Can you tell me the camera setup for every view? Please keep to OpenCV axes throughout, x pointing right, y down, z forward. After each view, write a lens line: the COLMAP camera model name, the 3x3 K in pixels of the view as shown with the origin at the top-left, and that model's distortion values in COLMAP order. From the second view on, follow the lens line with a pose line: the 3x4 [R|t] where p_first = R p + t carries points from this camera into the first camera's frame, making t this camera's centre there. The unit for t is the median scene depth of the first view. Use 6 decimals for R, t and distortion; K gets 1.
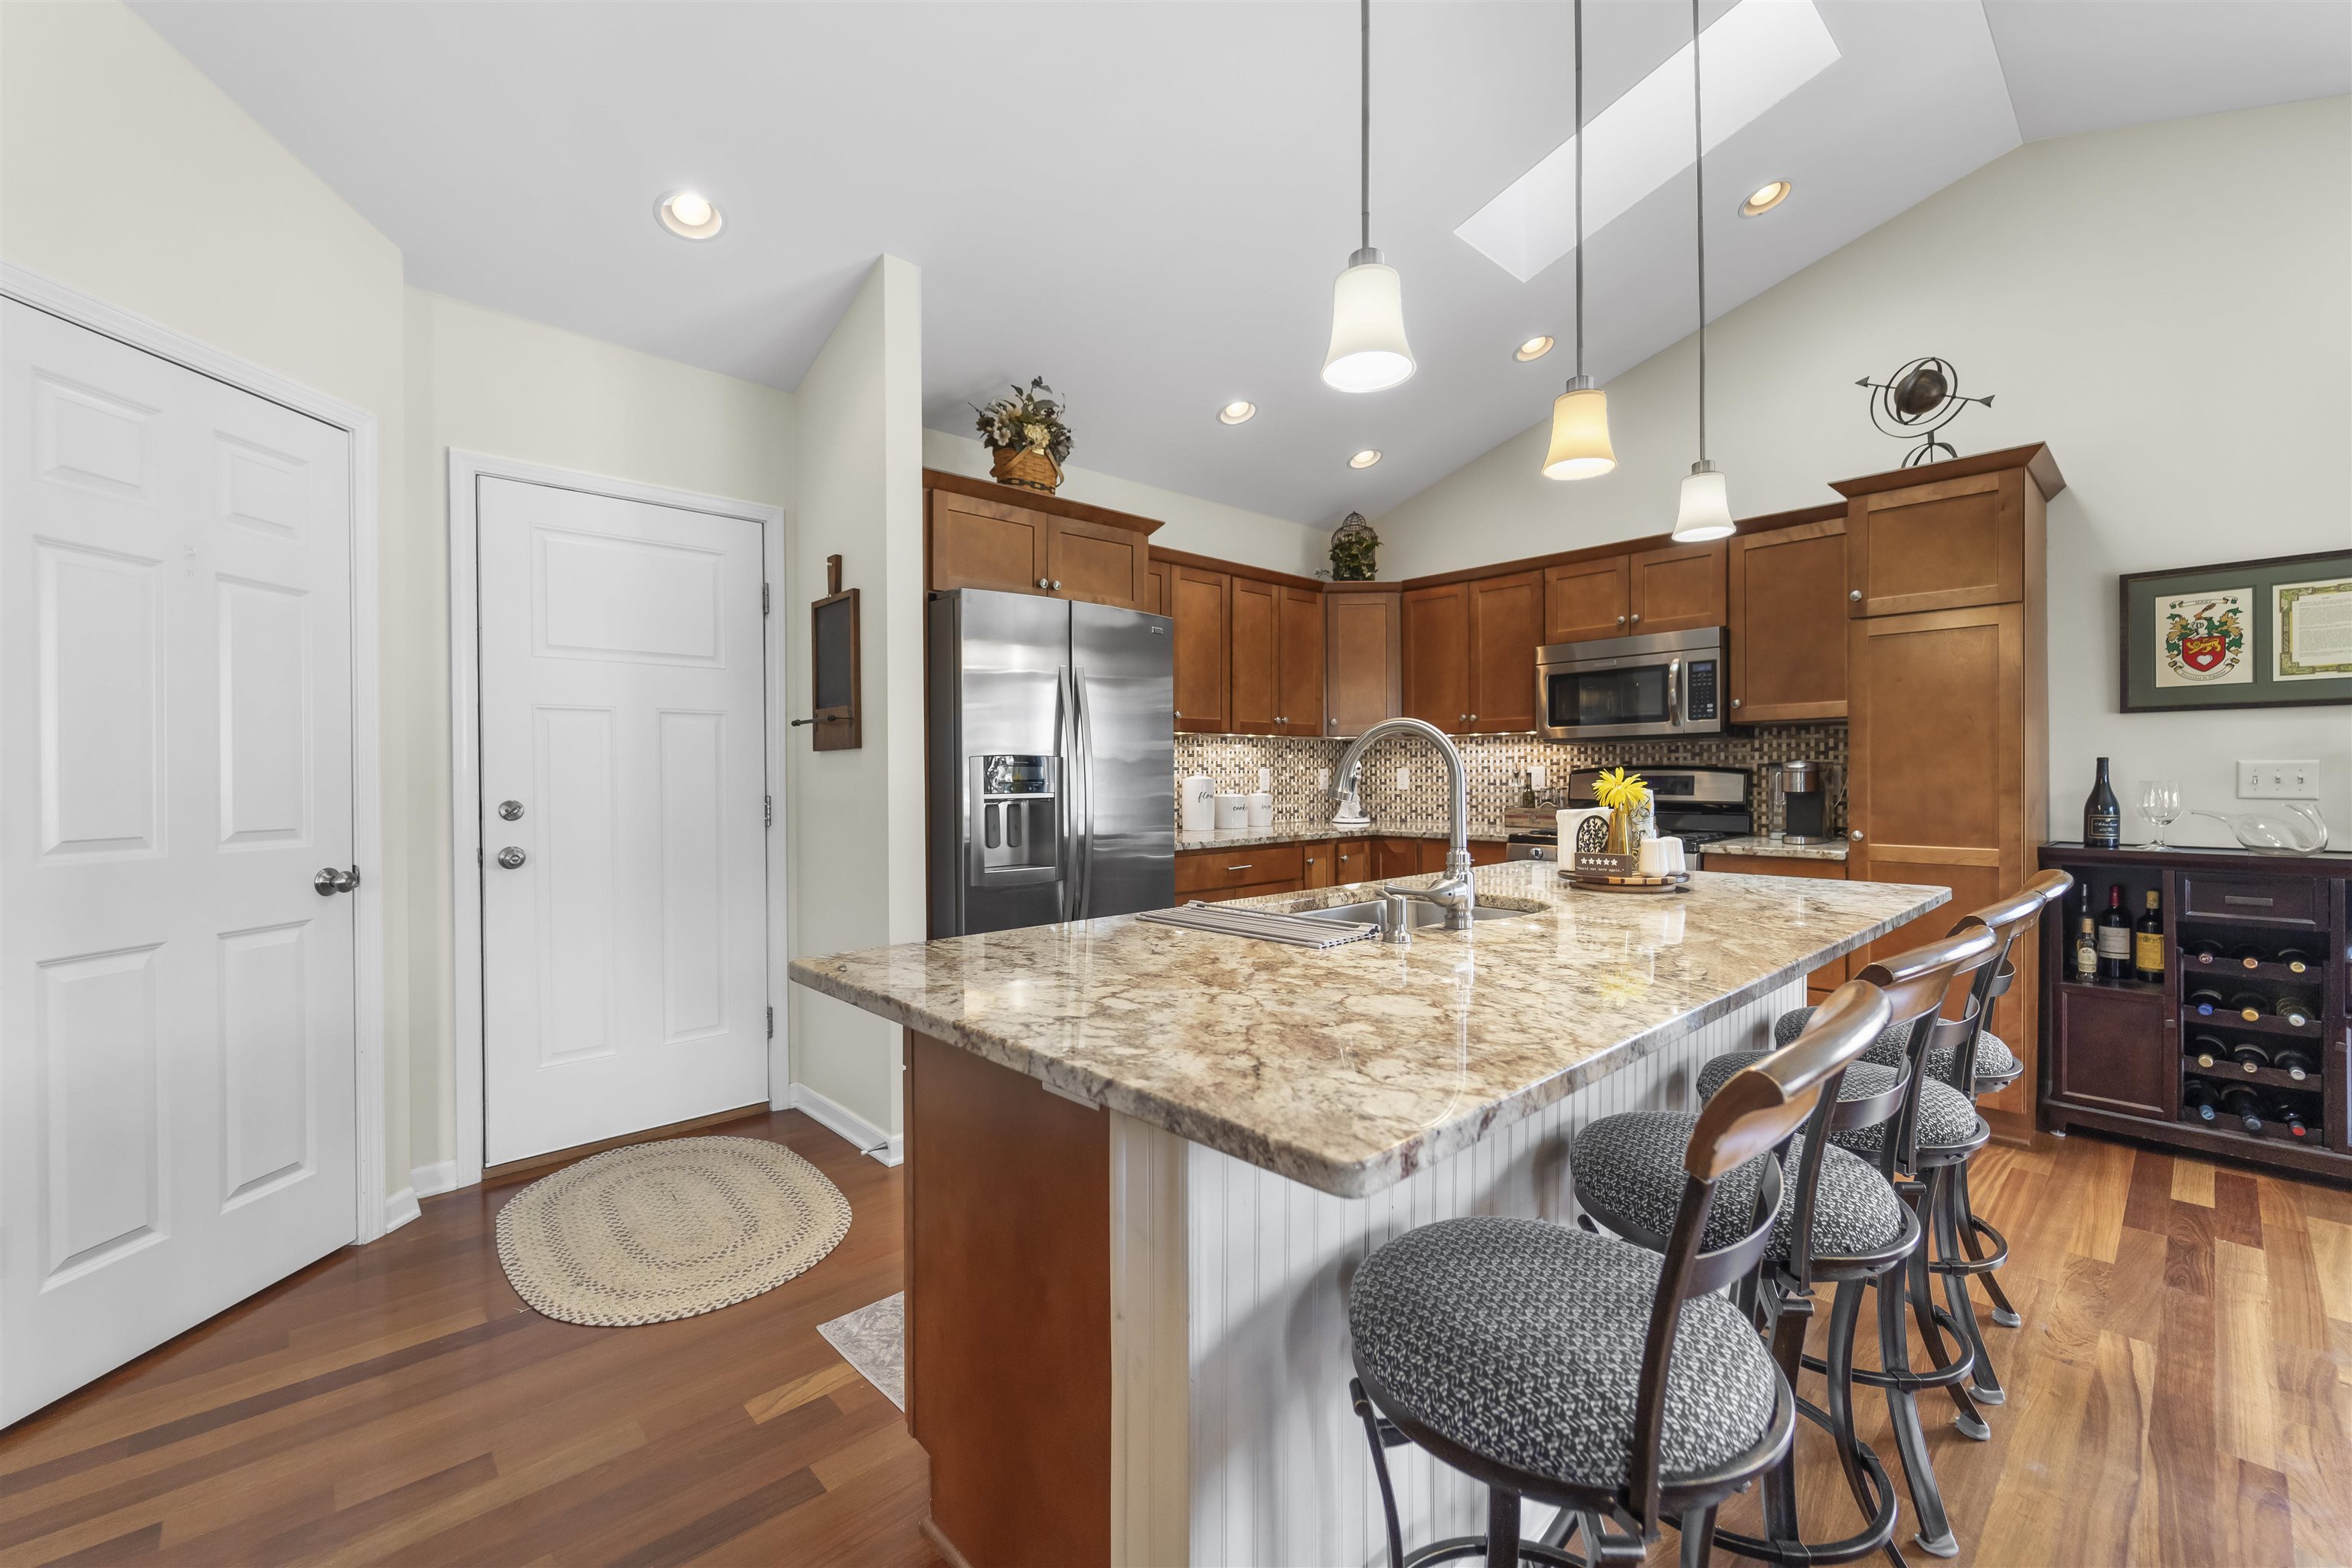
lens RADIAL K [[968.2, 0, 1173.9], [0, 968.2, 790.0], [0, 0, 1]] dist [0.003753, -0.000383]
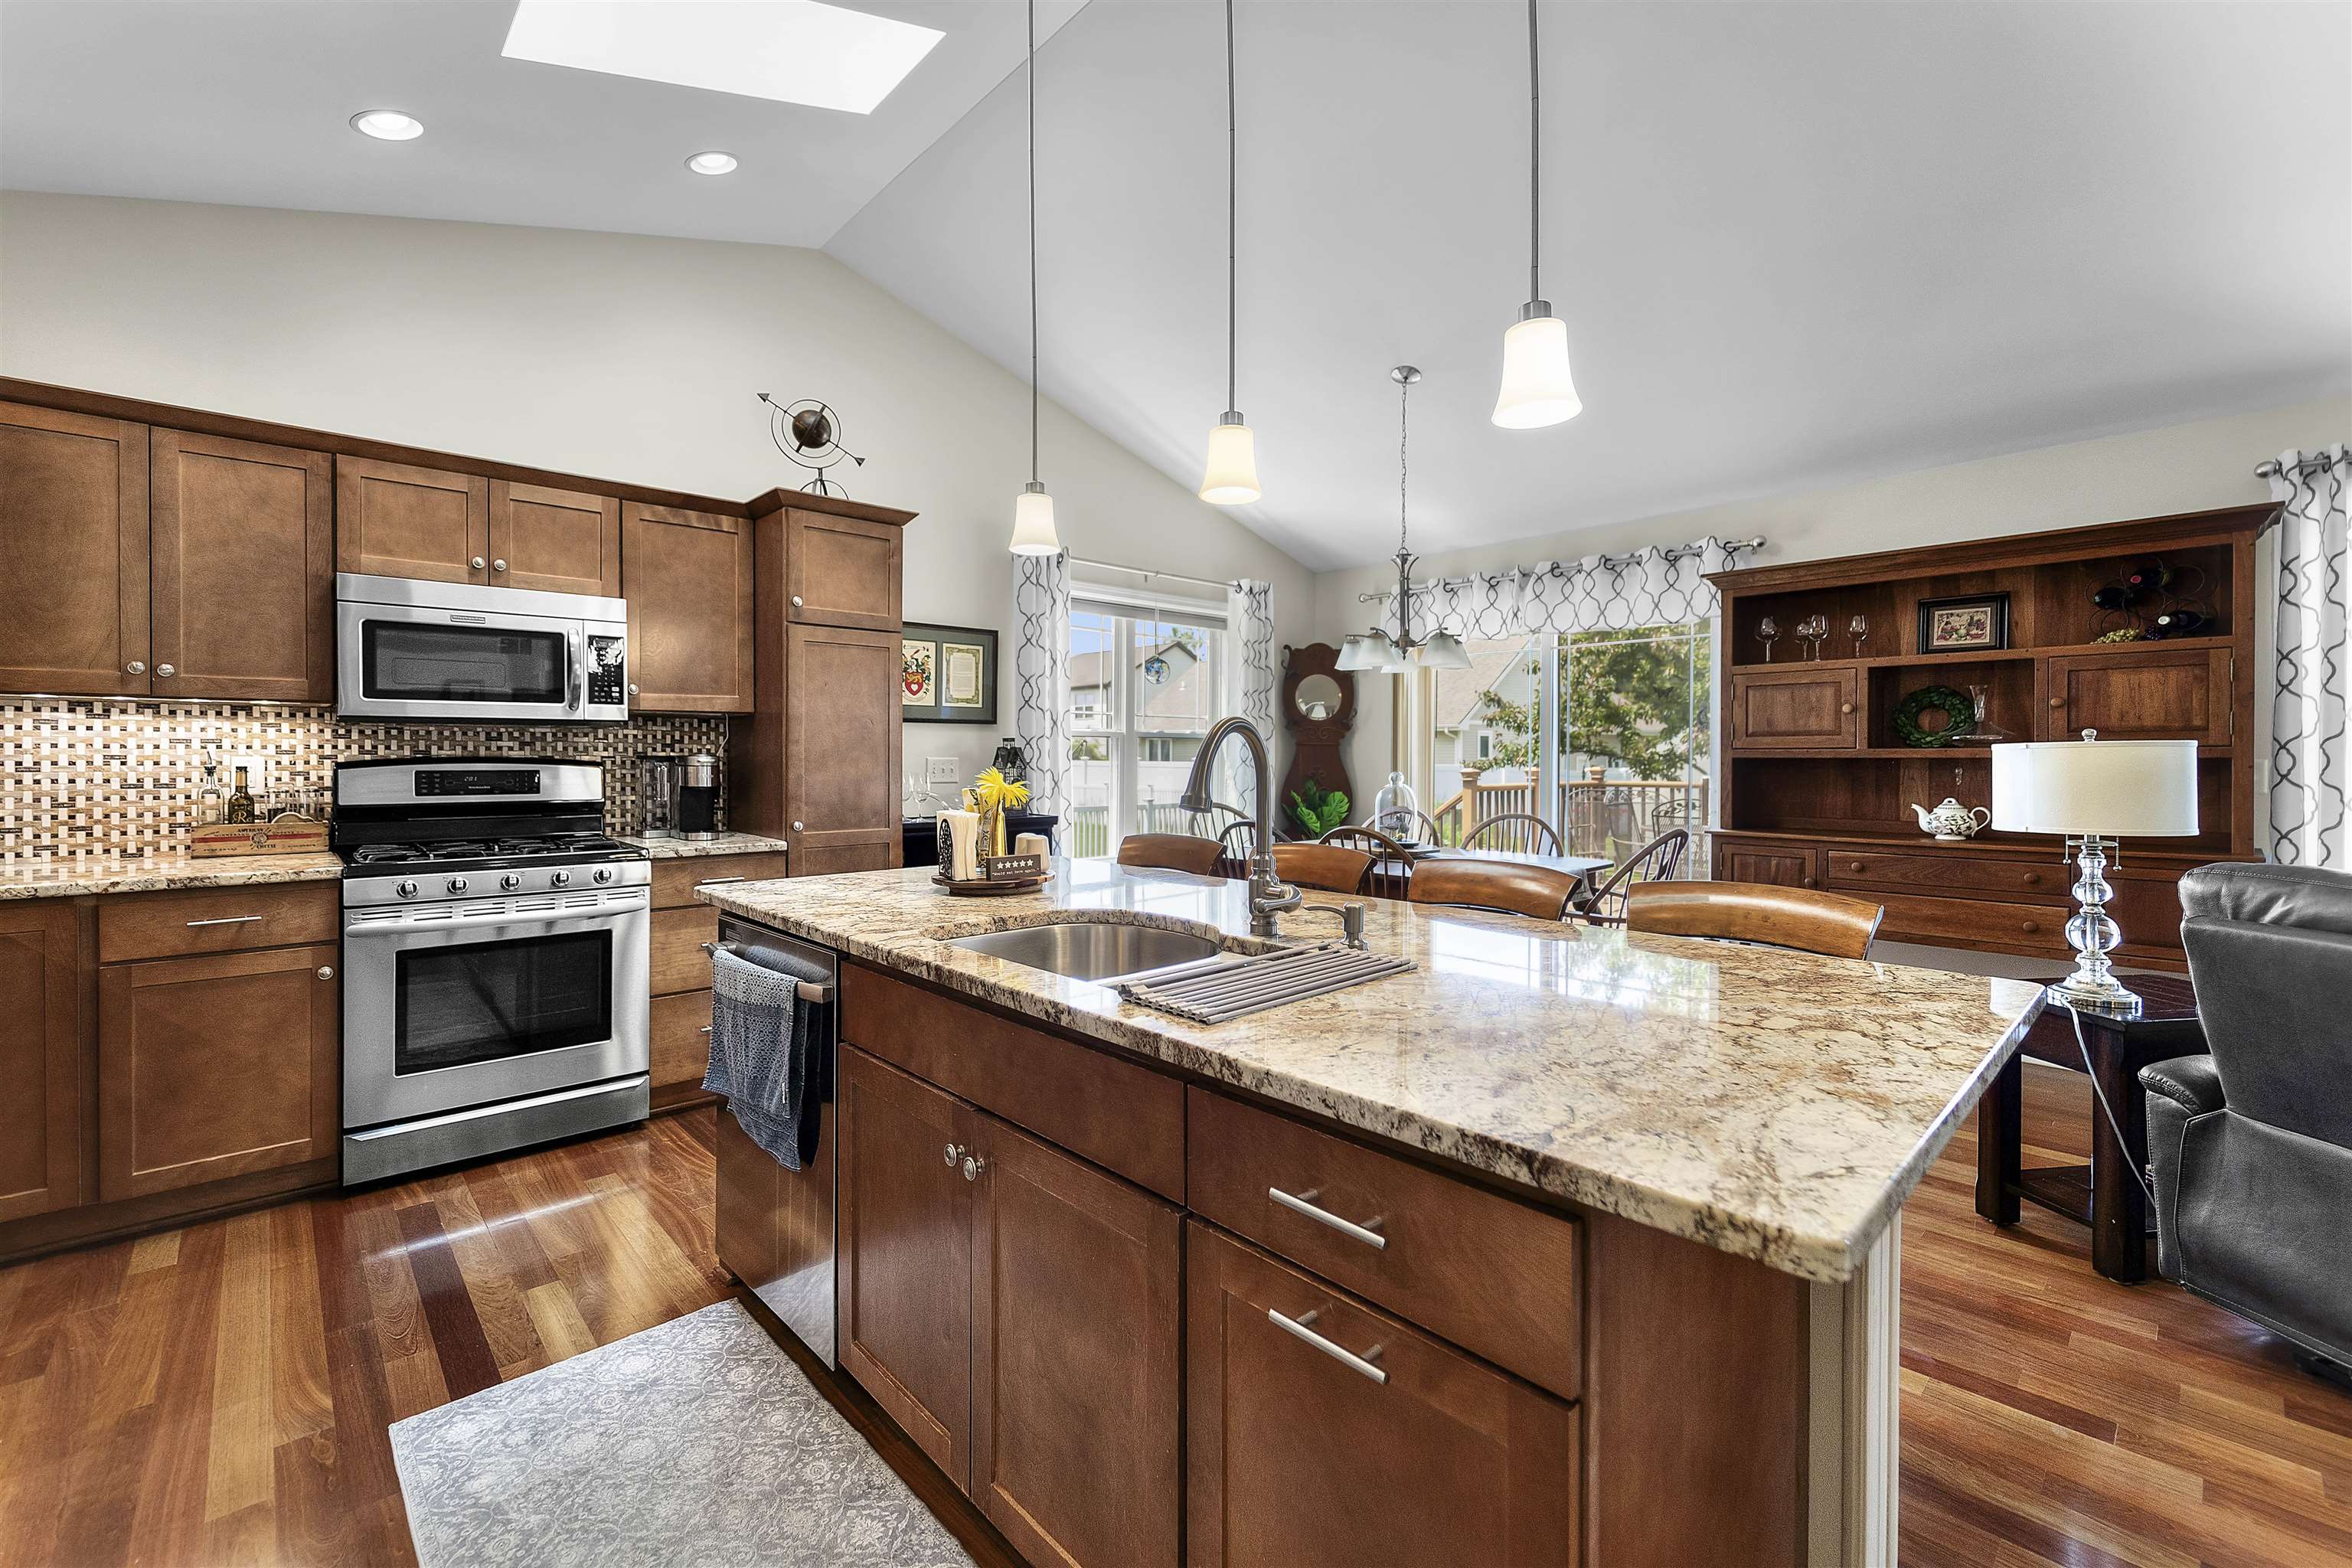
lens RADIAL K [[977.1, 0, 1186.8], [0, 977.1, 757.4], [0, 0, 1]] dist [-0.000630, -0.000763]
pose [[-0.005454, 0.003471, 0.999979, -0.283821], [0.013697, 0.999900, -0.003396, -0.014667], [-0.999891, 0.013679, -0.005501, 0.443437]]
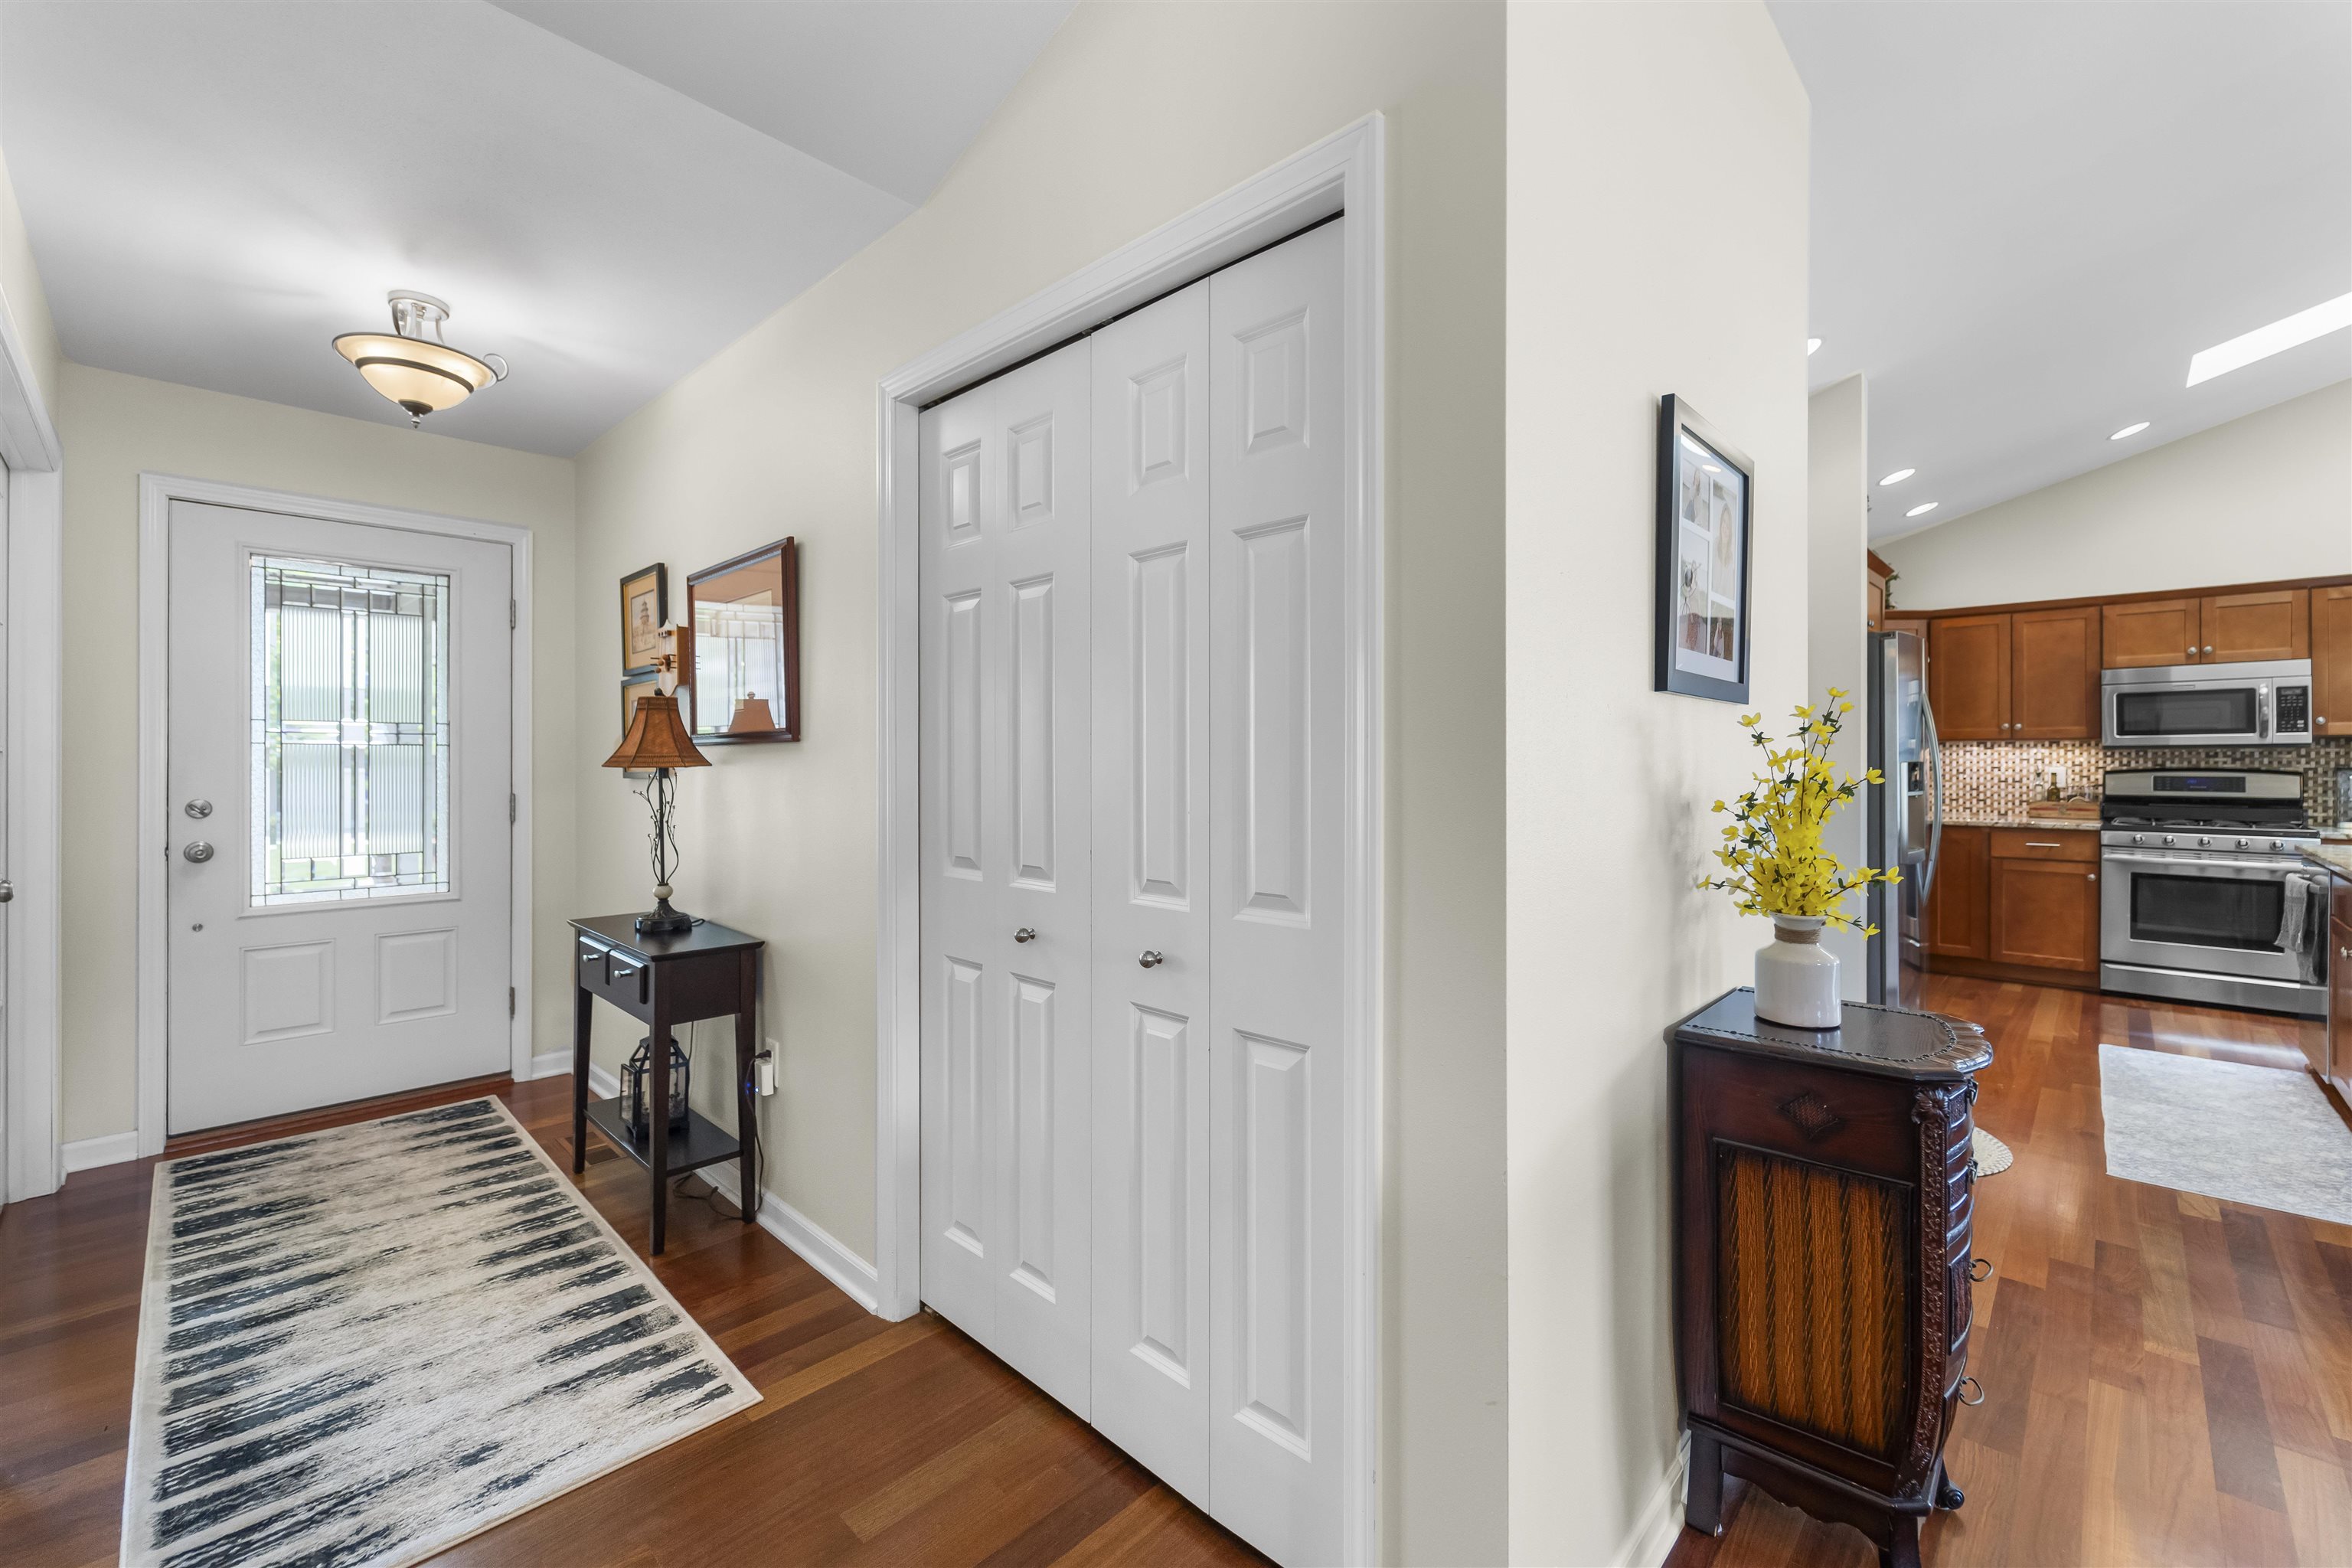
lens RADIAL K [[966.1, 0, 1181.0], [0, 966.1, 767.9], [0, 0, 1]] dist [0.001848, -0.000780]
pose [[0.998791, 0.005998, 0.048784, -0.852252], [-0.005394, 0.999907, -0.012513, -0.003128], [-0.048854, 0.012234, 0.998731, -0.159664]]
